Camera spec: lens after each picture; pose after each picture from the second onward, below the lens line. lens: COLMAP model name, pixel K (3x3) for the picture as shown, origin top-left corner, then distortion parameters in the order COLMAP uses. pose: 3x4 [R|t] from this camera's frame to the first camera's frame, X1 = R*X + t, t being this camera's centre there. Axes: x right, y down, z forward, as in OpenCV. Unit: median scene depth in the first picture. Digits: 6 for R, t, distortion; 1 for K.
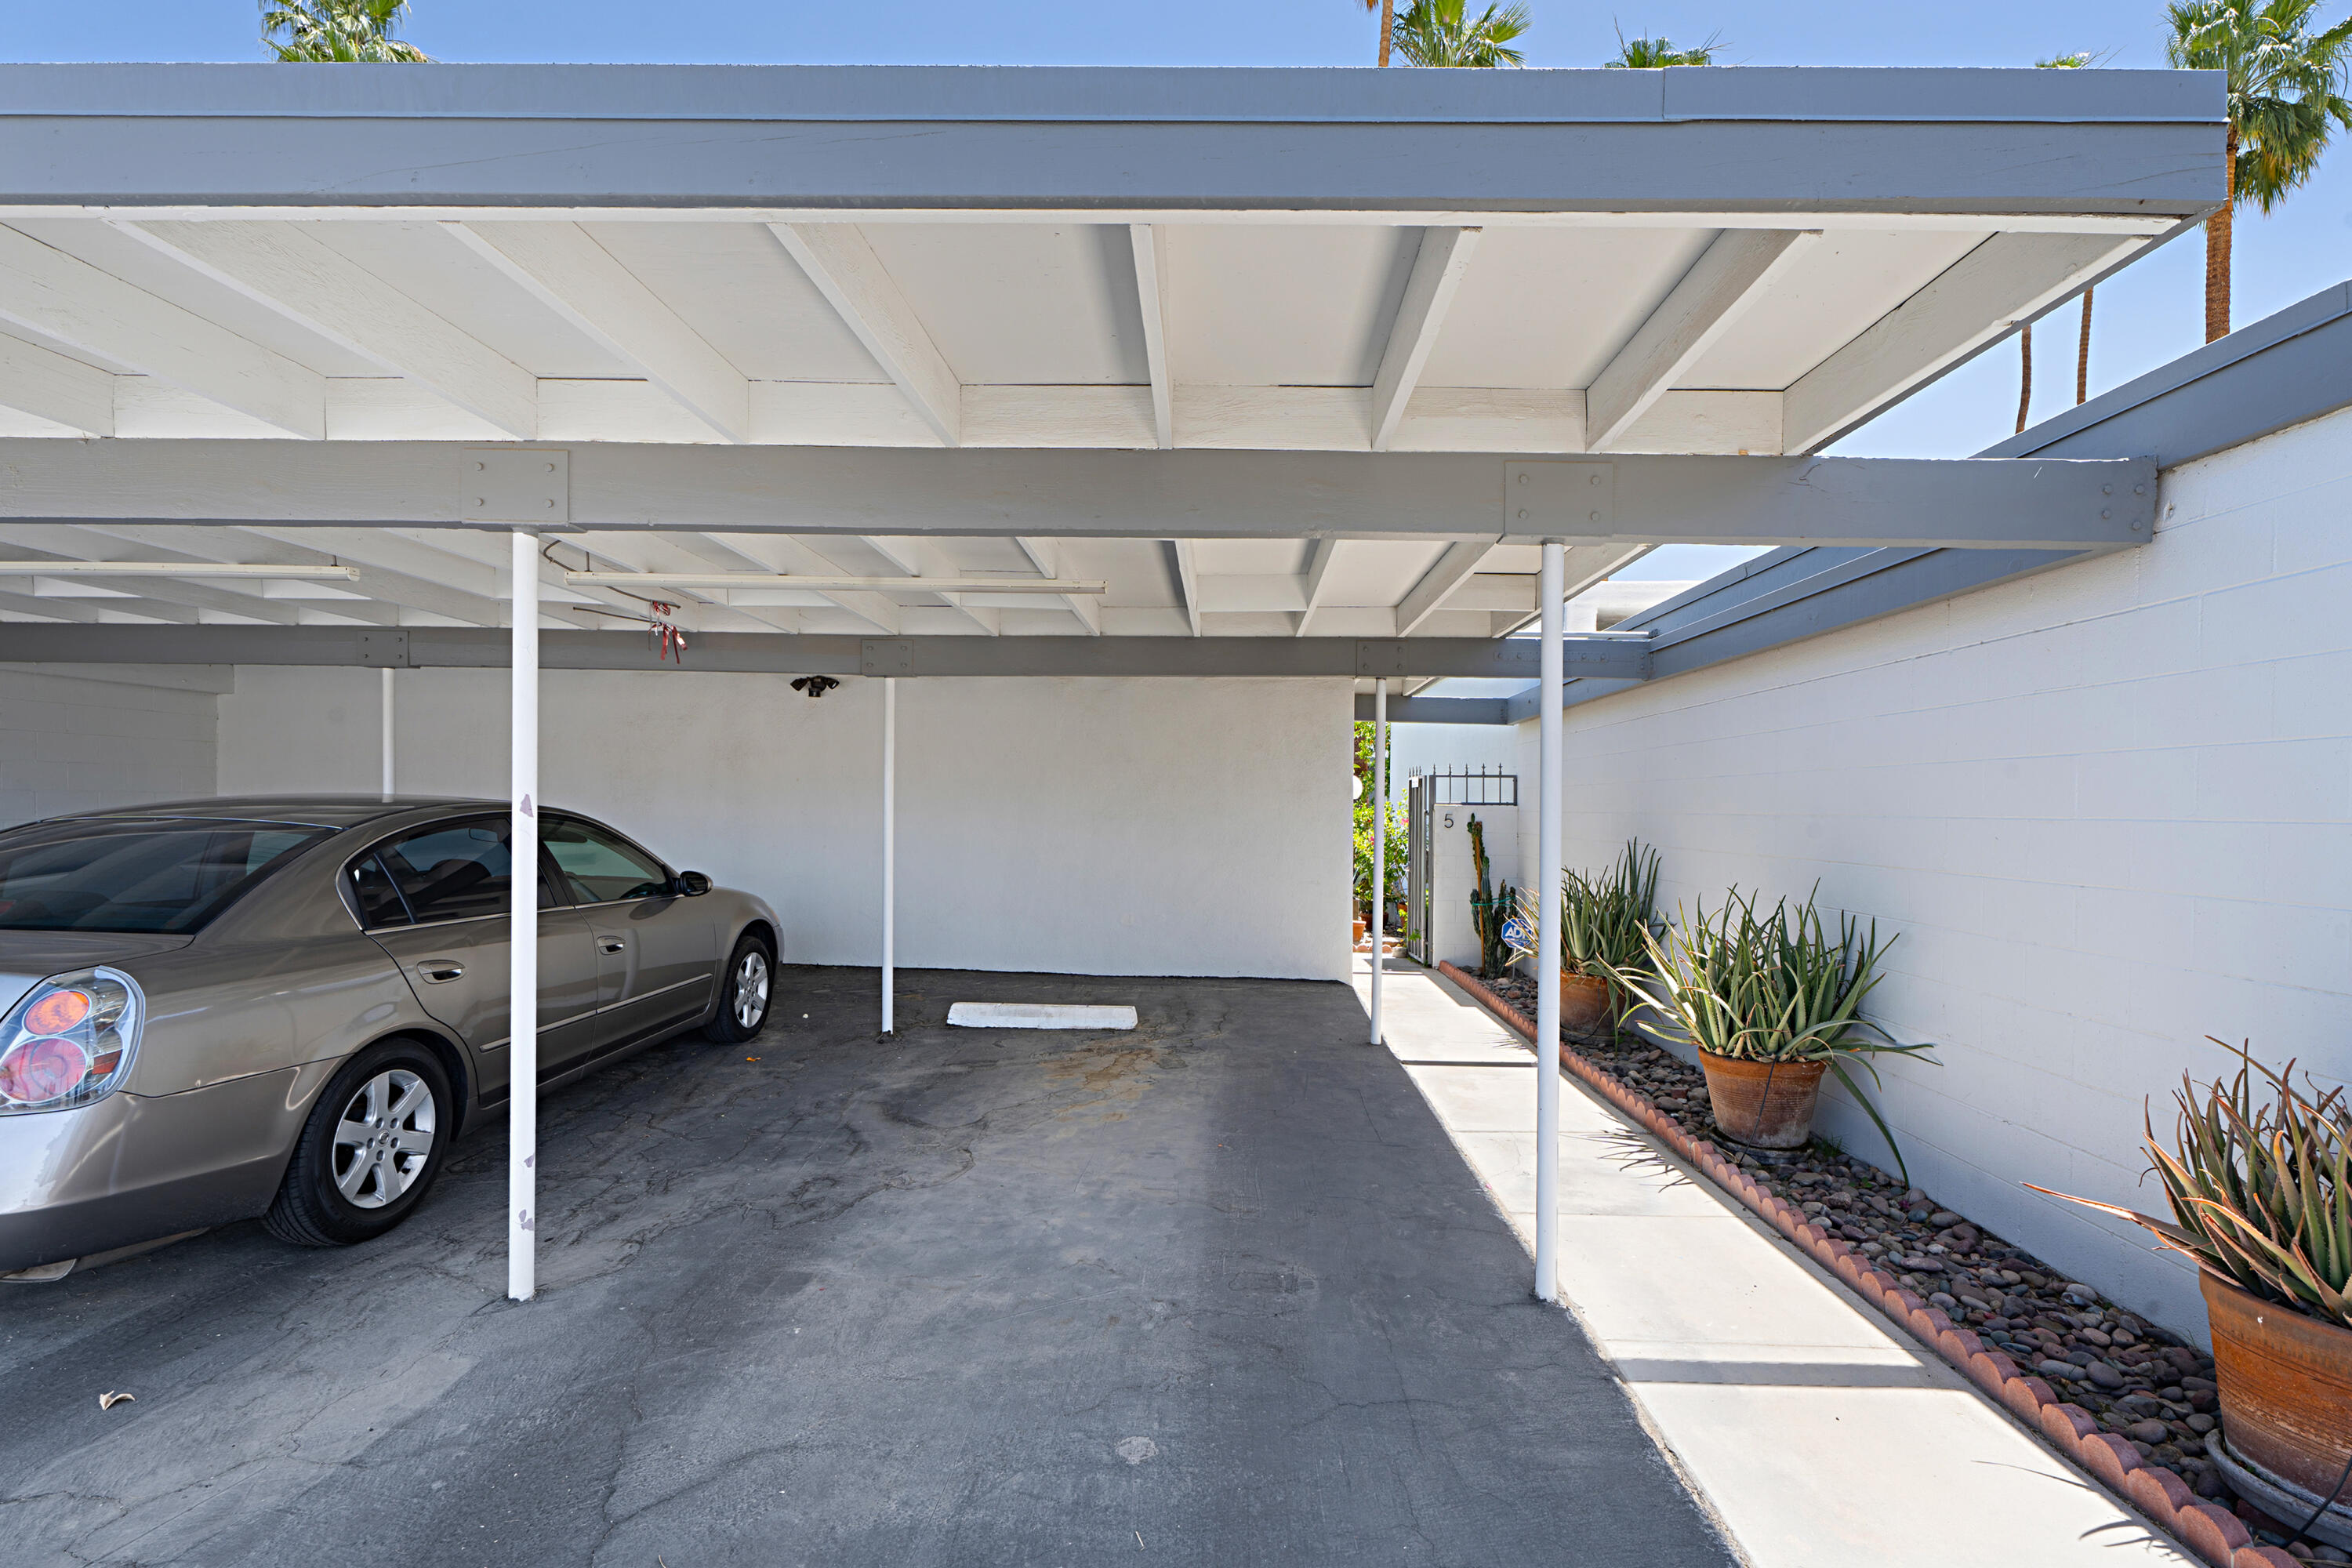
lens RADIAL K [[1057.0, 0, 1187.9], [0, 1057.0, 783.8], [0, 0, 1]] dist [0.001430, 0.000521]
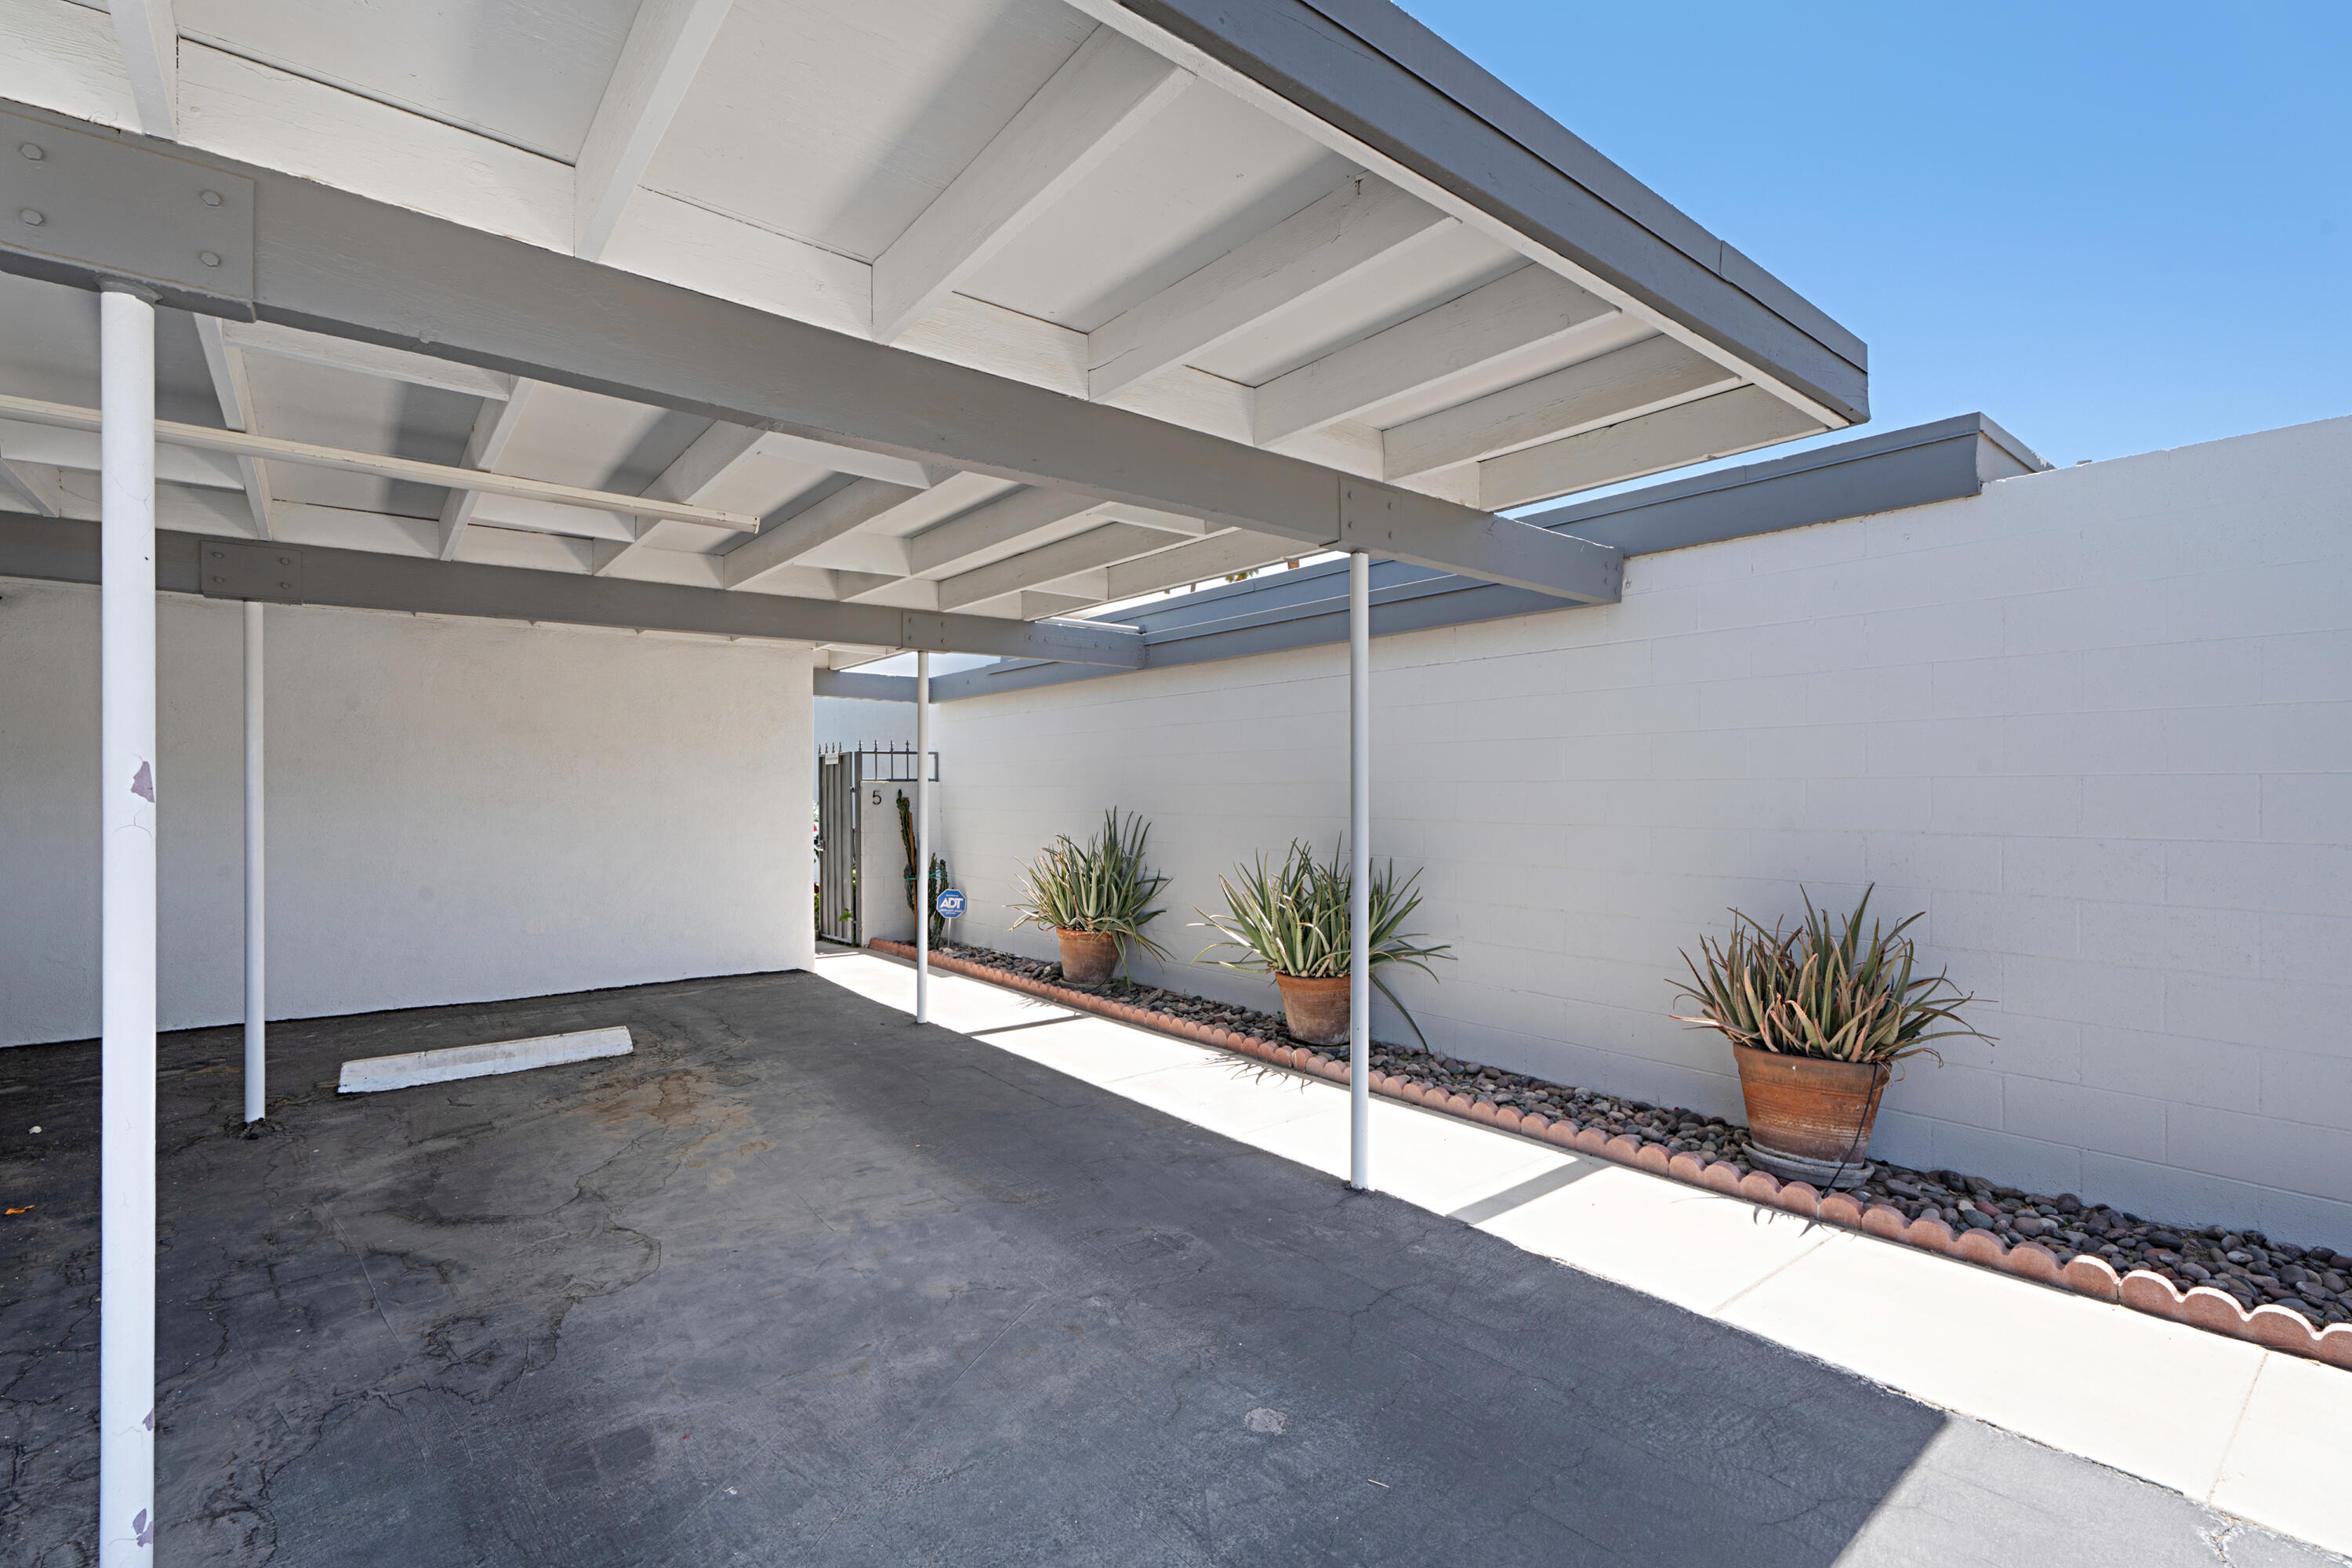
lens RADIAL K [[1039.2, 0, 1168.6], [0, 1039.2, 761.3], [0, 0, 1]] dist [-0.001036, 0.011025]
pose [[0.773955, 0.000036, 0.633240, -0.457551], [0.000861, 0.999999, -0.001108, 0.006687], [-0.633240, 0.001403, 0.773954, 0.186204]]
